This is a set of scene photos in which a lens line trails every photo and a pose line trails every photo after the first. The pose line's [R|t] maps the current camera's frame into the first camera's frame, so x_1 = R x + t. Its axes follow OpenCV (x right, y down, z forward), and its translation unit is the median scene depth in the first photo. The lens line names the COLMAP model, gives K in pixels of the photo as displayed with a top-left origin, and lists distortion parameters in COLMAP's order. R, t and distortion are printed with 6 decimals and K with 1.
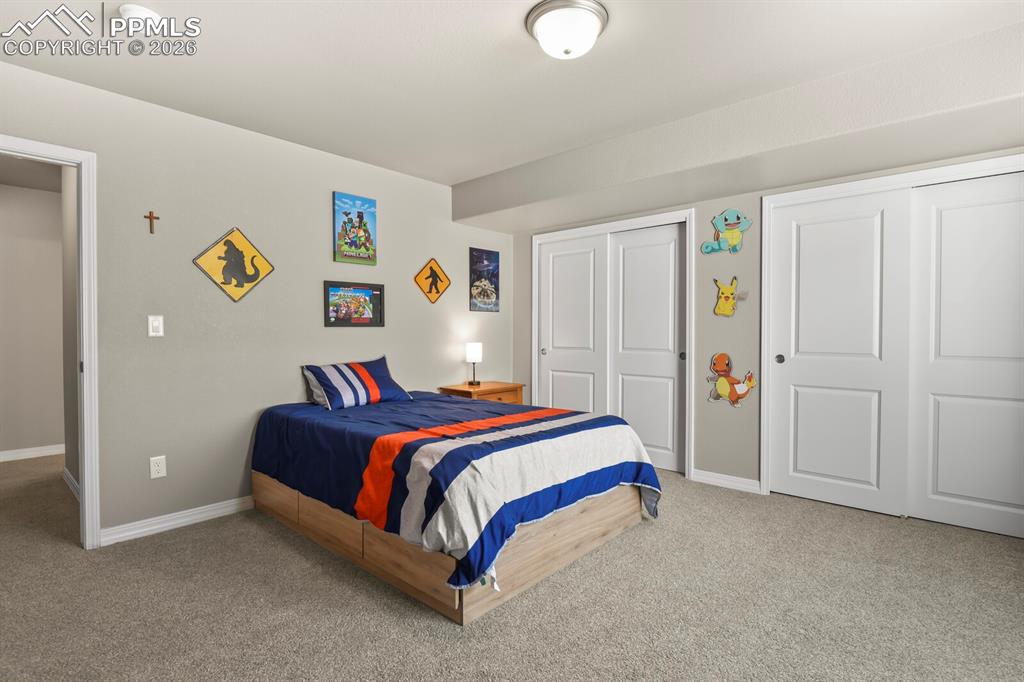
lens RADIAL K [[504.0, 0, 517.6], [0, 504.0, 339.1], [0, 0, 1]] dist [0.000875, 0.000070]
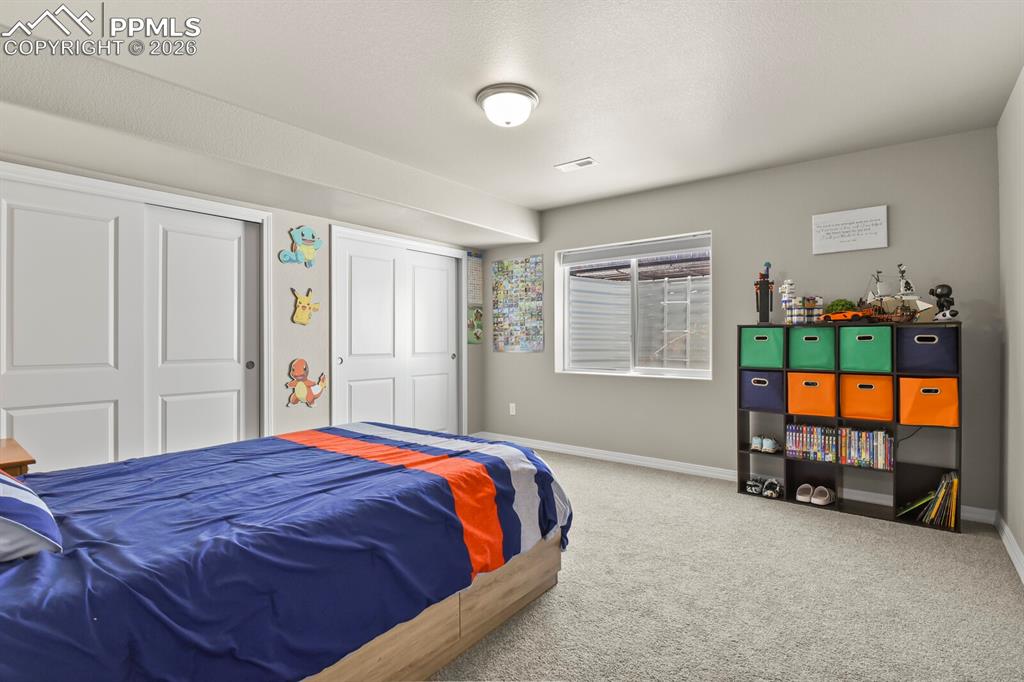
lens RADIAL K [[504.0, 0, 517.6], [0, 504.0, 339.1], [0, 0, 1]] dist [0.000875, 0.000070]
pose [[-0.079522, 0.000047, 0.996833, -0.693654], [0.017874, 0.999839, 0.001379, -0.007308], [-0.996673, 0.017927, -0.079510, 0.630897]]
